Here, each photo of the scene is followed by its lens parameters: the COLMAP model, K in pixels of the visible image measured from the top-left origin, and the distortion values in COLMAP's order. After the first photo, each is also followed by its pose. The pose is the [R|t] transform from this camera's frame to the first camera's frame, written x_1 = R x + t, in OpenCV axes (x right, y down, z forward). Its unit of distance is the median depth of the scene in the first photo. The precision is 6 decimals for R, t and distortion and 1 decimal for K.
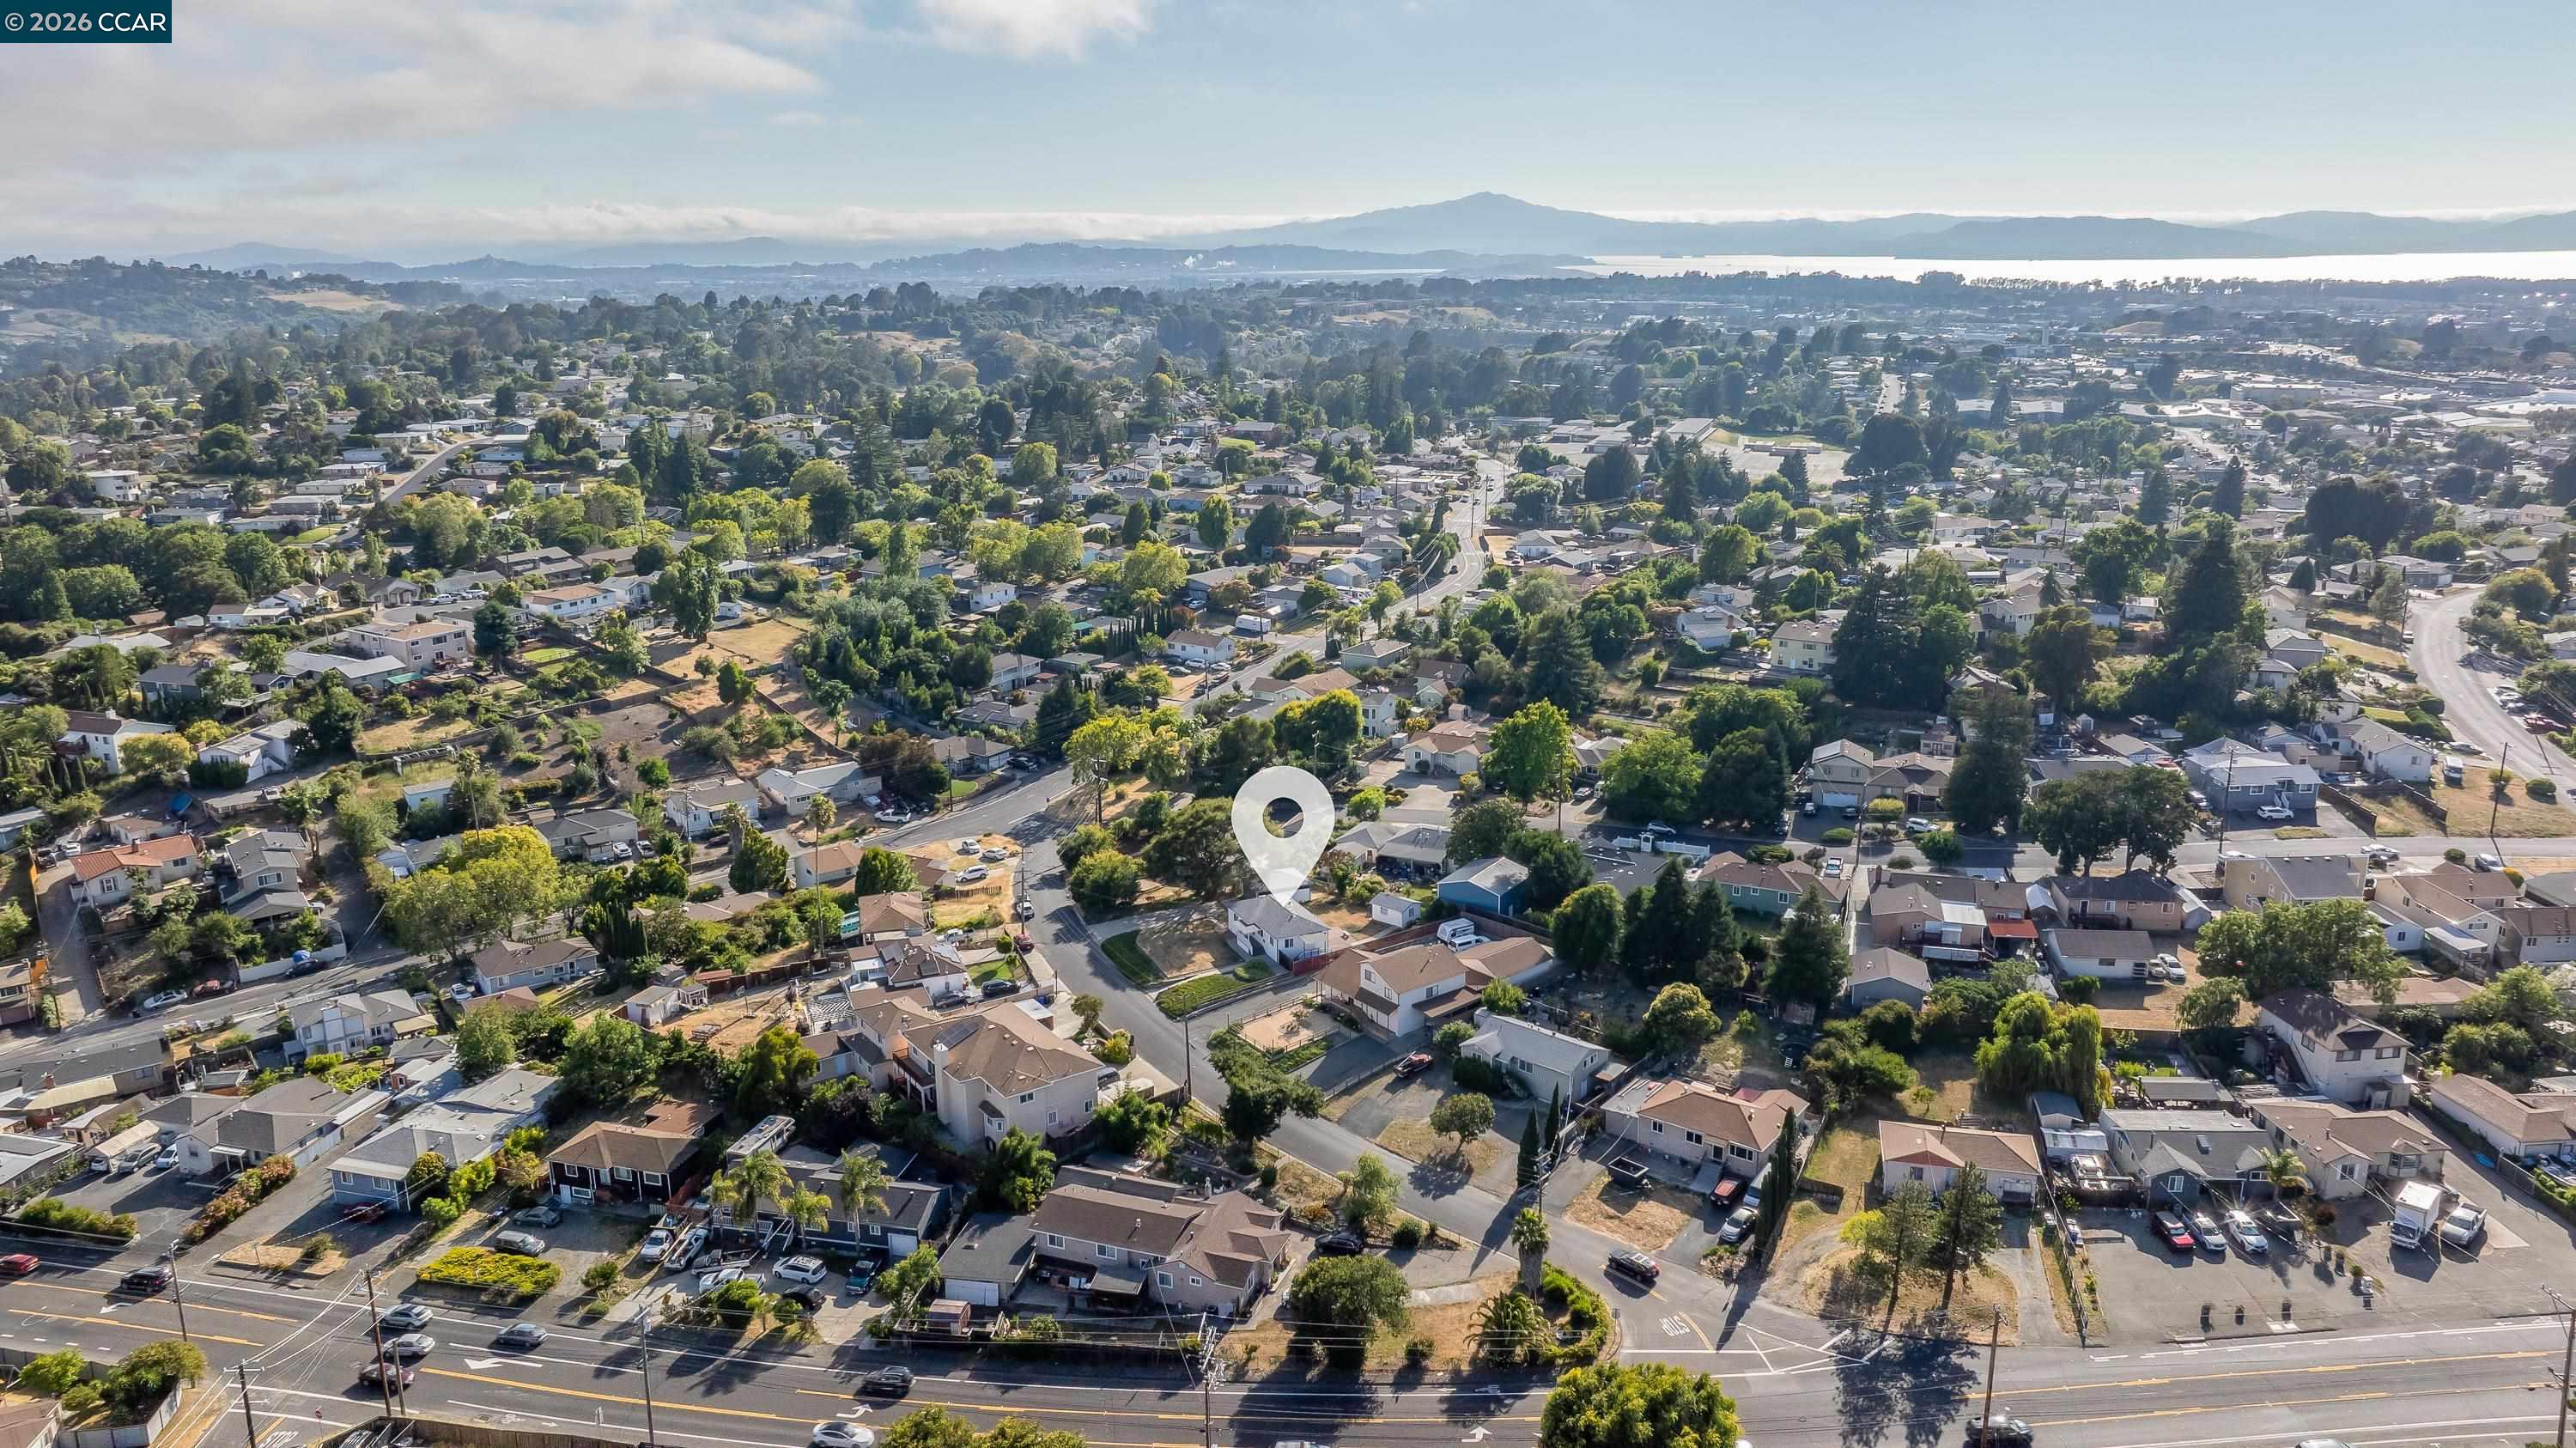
lens RADIAL K [[1819.2, 0, 1288.0], [0, 1819.2, 724.0], [0, 0, 1]] dist [-0.025342, 0.004671]
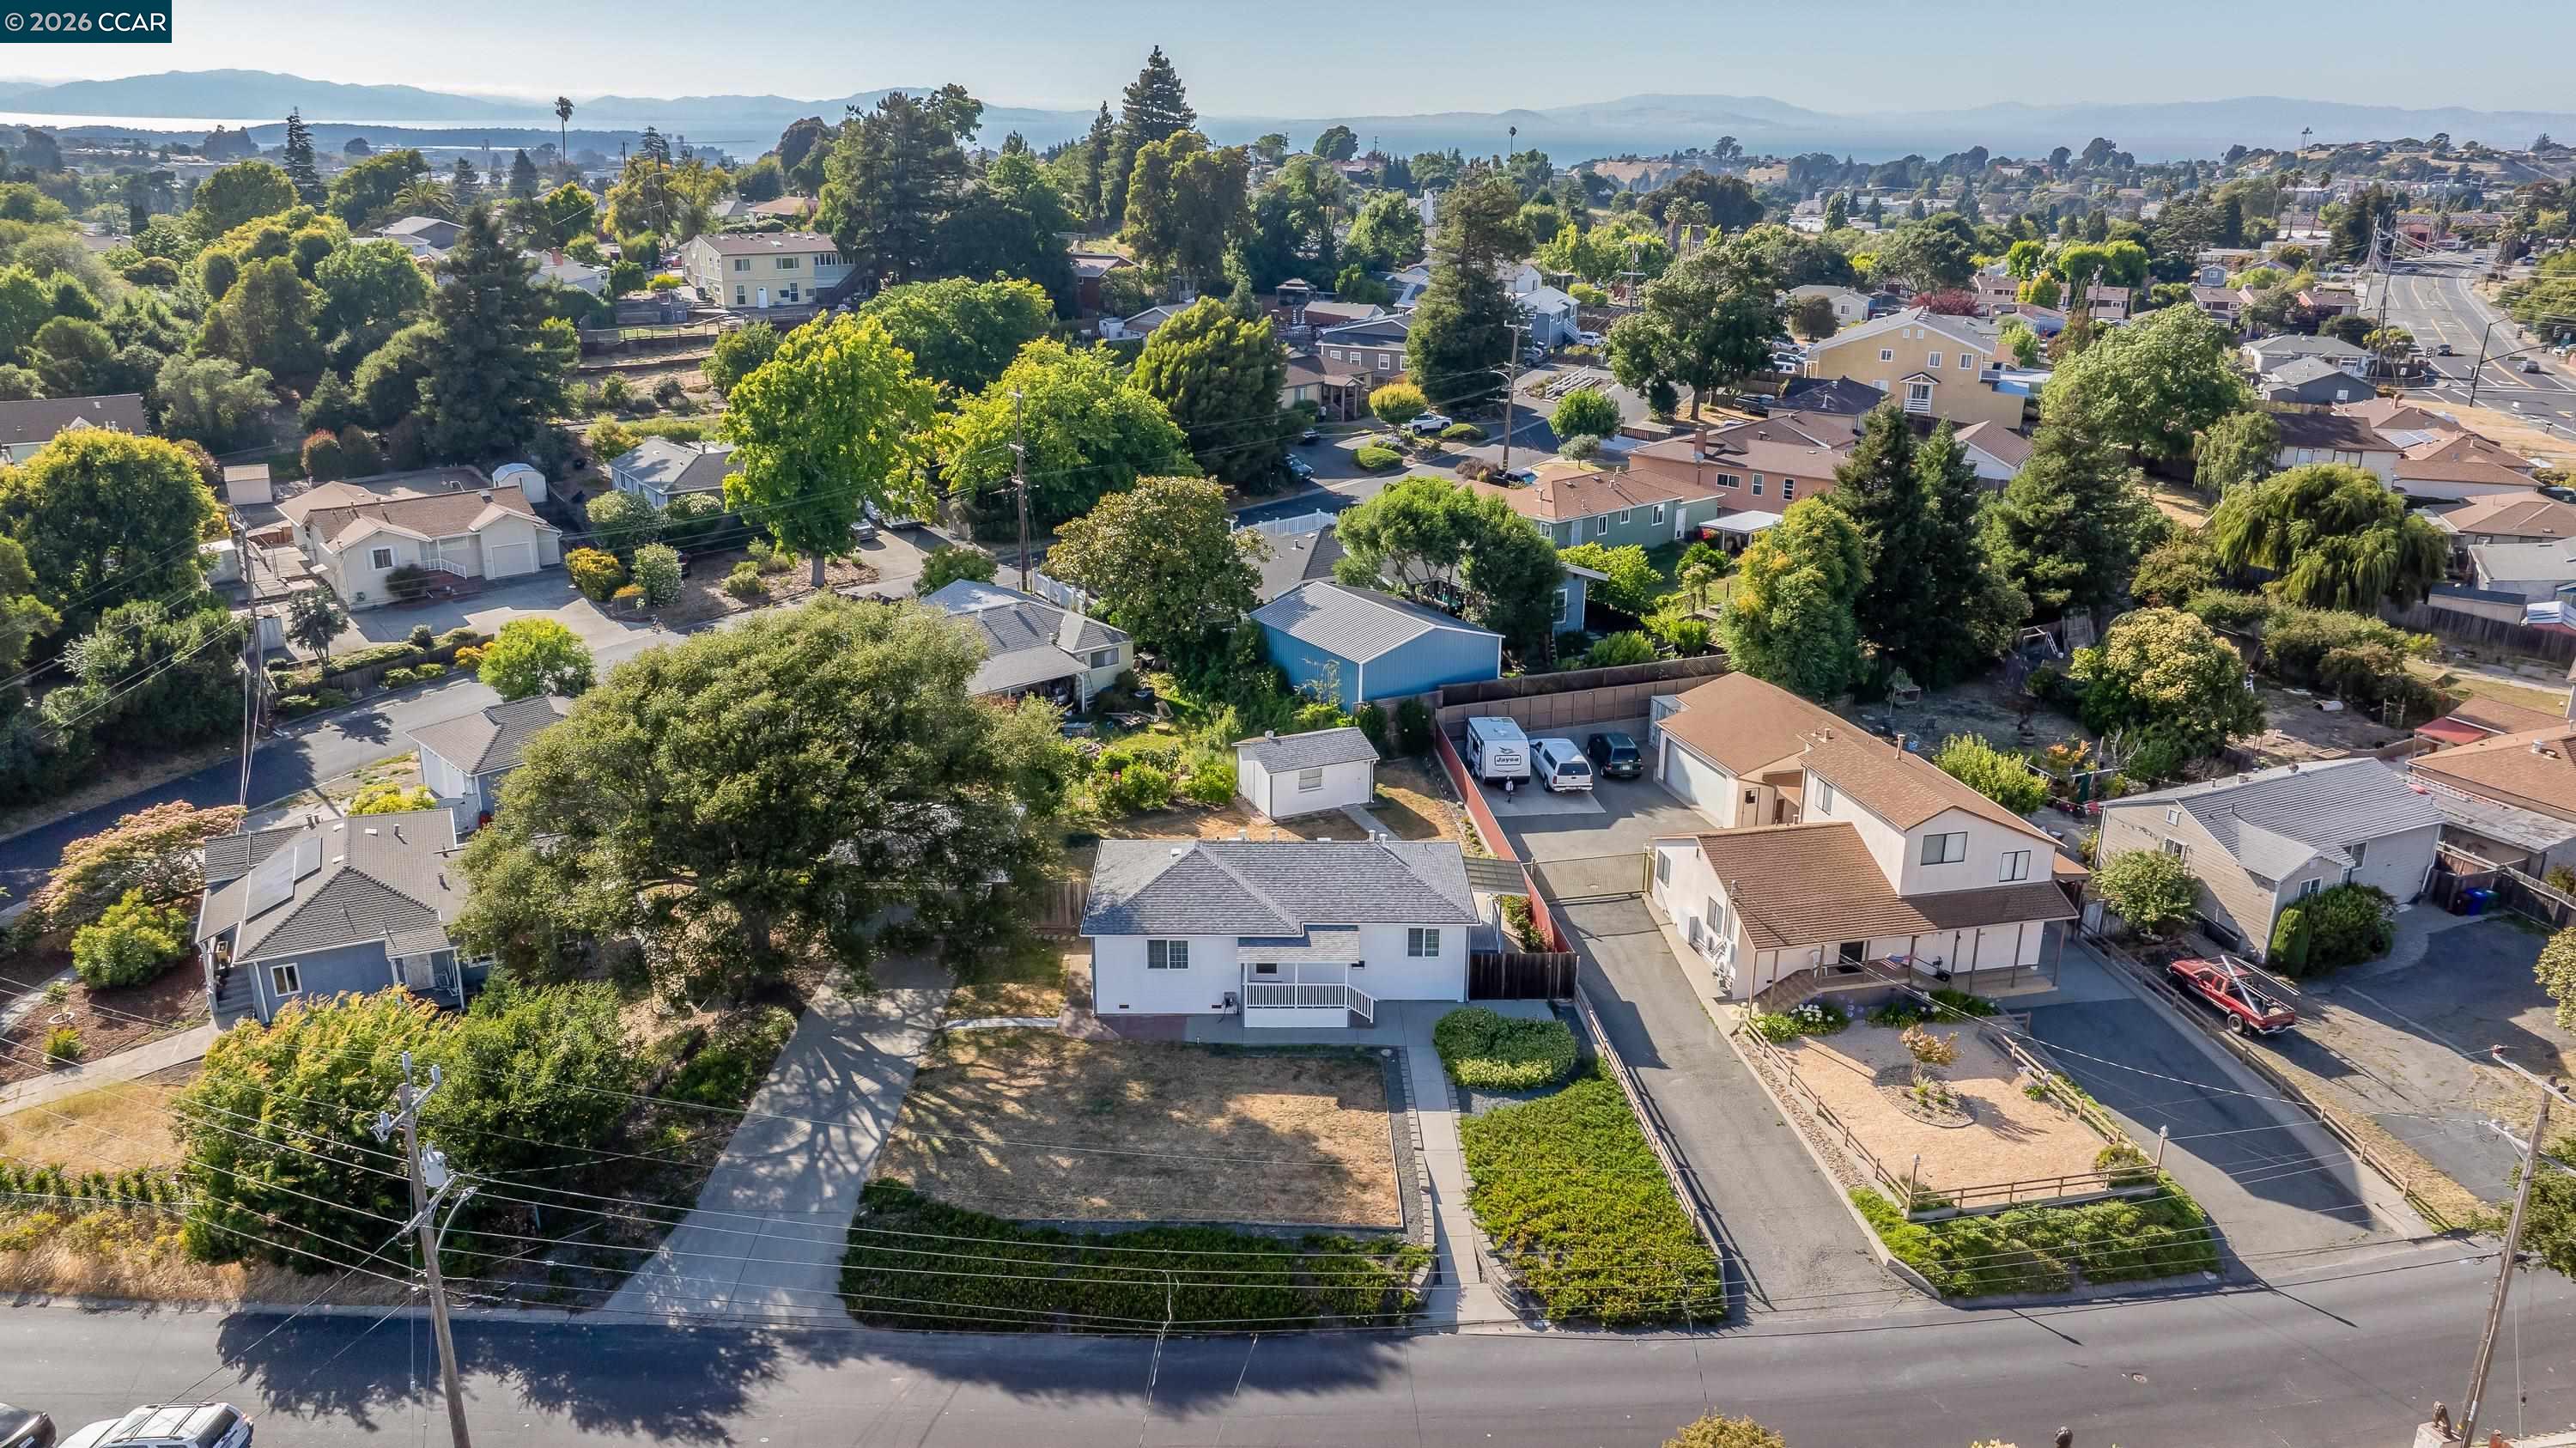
lens RADIAL K [[1819.2, 0, 1288.0], [0, 1819.2, 724.0], [0, 0, 1]] dist [-0.025342, 0.004671]
pose [[0.402758, -0.279615, 0.871551, -0.180029], [0.223890, 0.953366, 0.202401, 0.014859], [-0.887502, 0.113613, 0.446579, 0.604626]]
